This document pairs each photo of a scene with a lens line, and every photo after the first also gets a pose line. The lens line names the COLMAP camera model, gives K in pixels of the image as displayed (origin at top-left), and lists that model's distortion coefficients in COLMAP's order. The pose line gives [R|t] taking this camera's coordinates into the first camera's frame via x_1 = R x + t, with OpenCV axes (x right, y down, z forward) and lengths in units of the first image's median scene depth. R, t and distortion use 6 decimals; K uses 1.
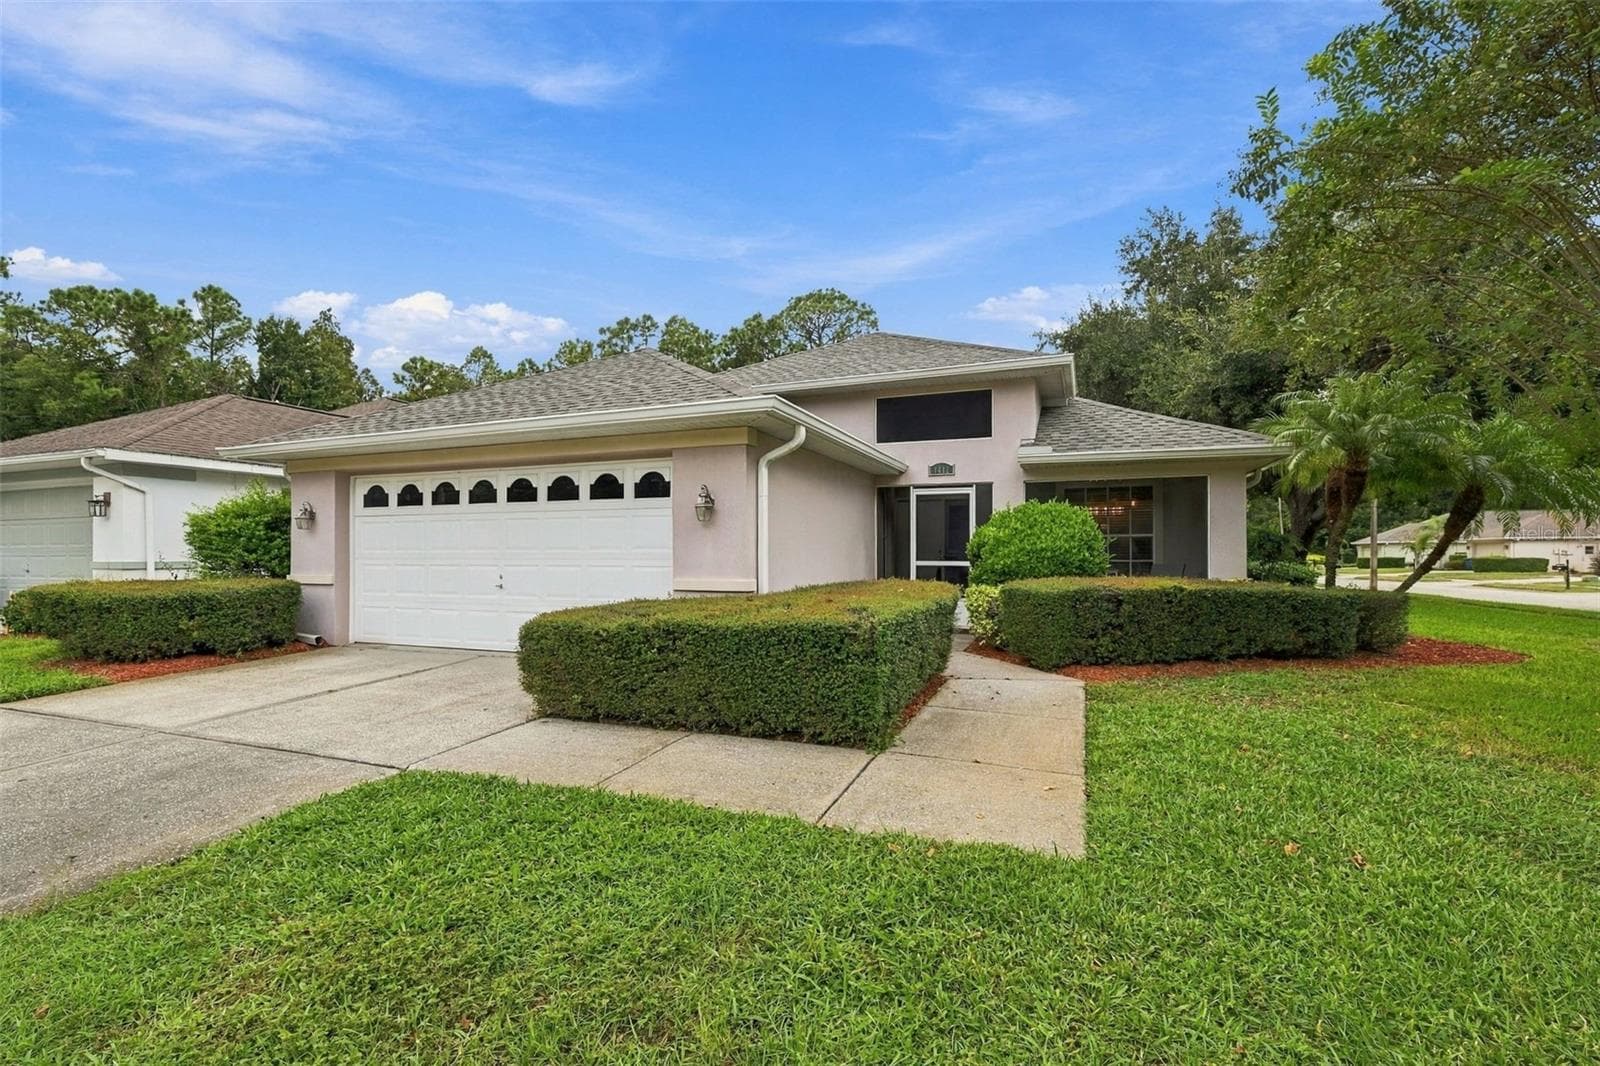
lens RADIAL K [[704.2, 0, 800.0], [0, 704.2, 533.0], [0, 0, 1]] dist [0.018647, -0.010898]
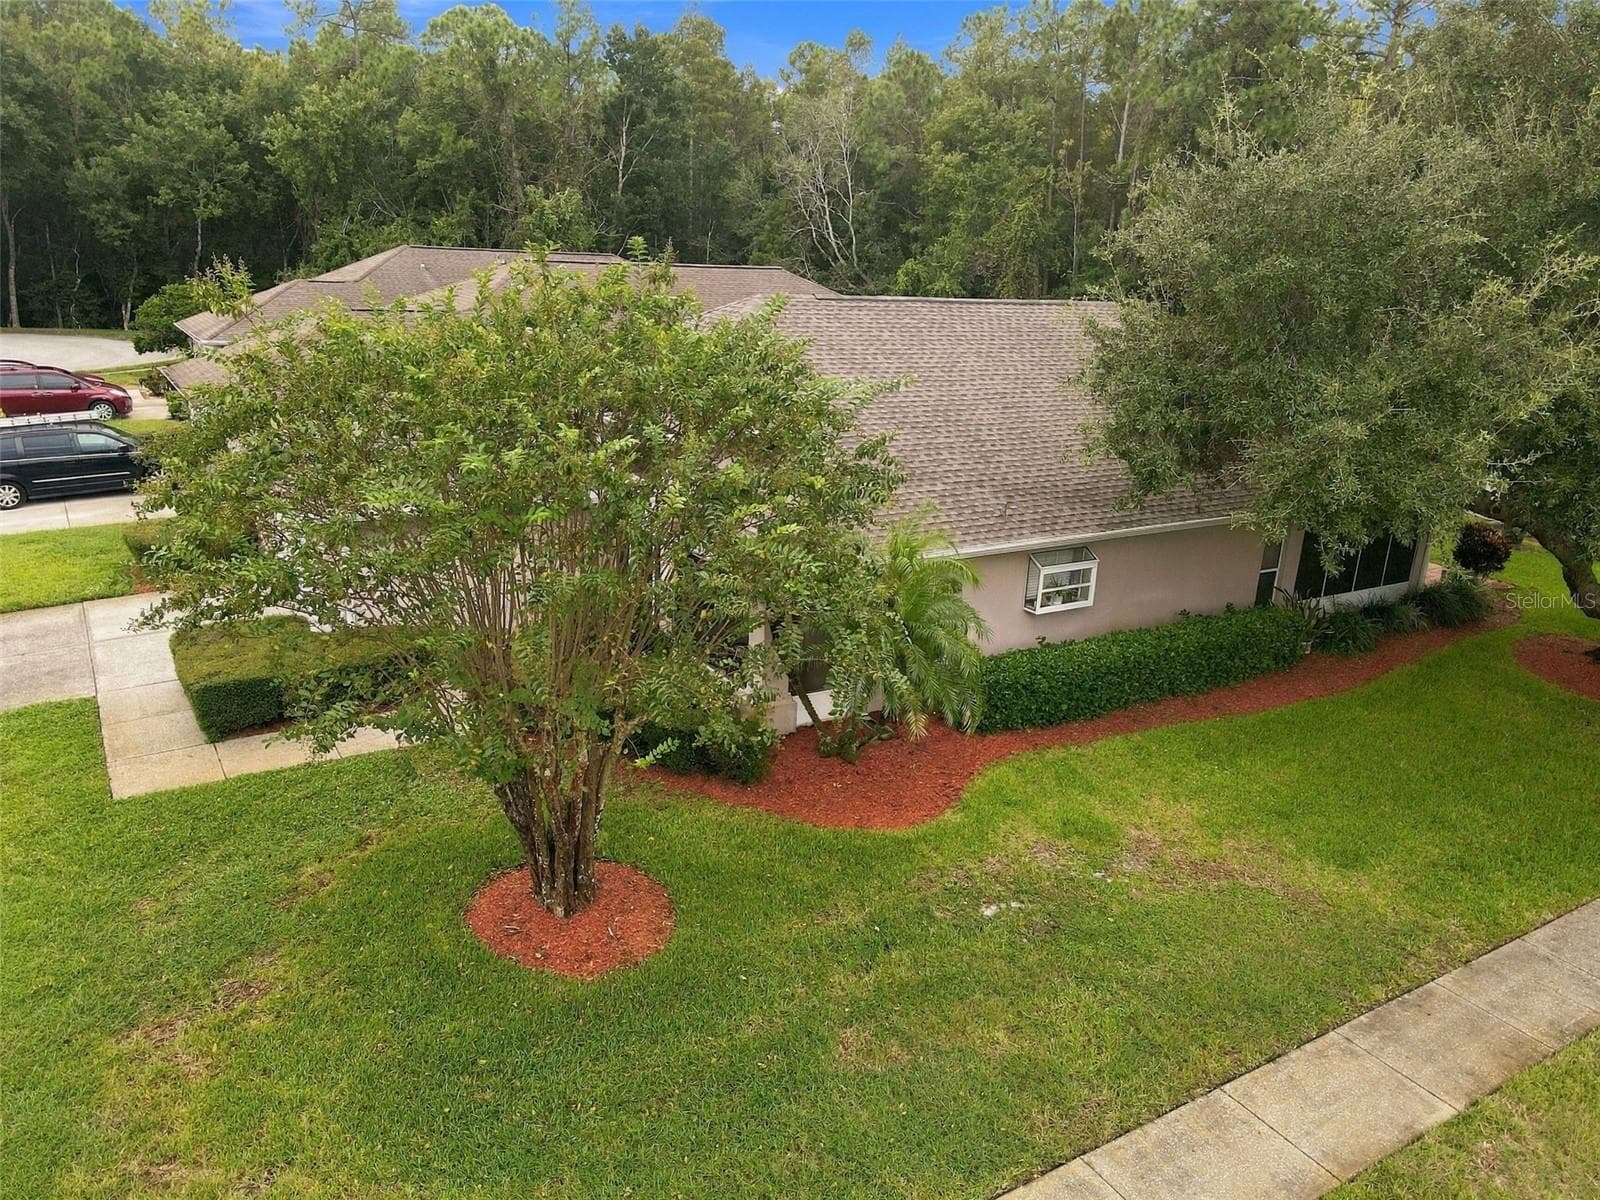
lens RADIAL K [[1173.2, 0, 792.2], [0, 1173.2, 601.8], [0, 0, 1]] dist [0.007409, 0.005490]
pose [[0.803904, 0.210394, -0.556303, 1.512512], [-0.035476, 0.950639, 0.308266, -0.552049], [0.593701, -0.228080, 0.771686, -0.249398]]
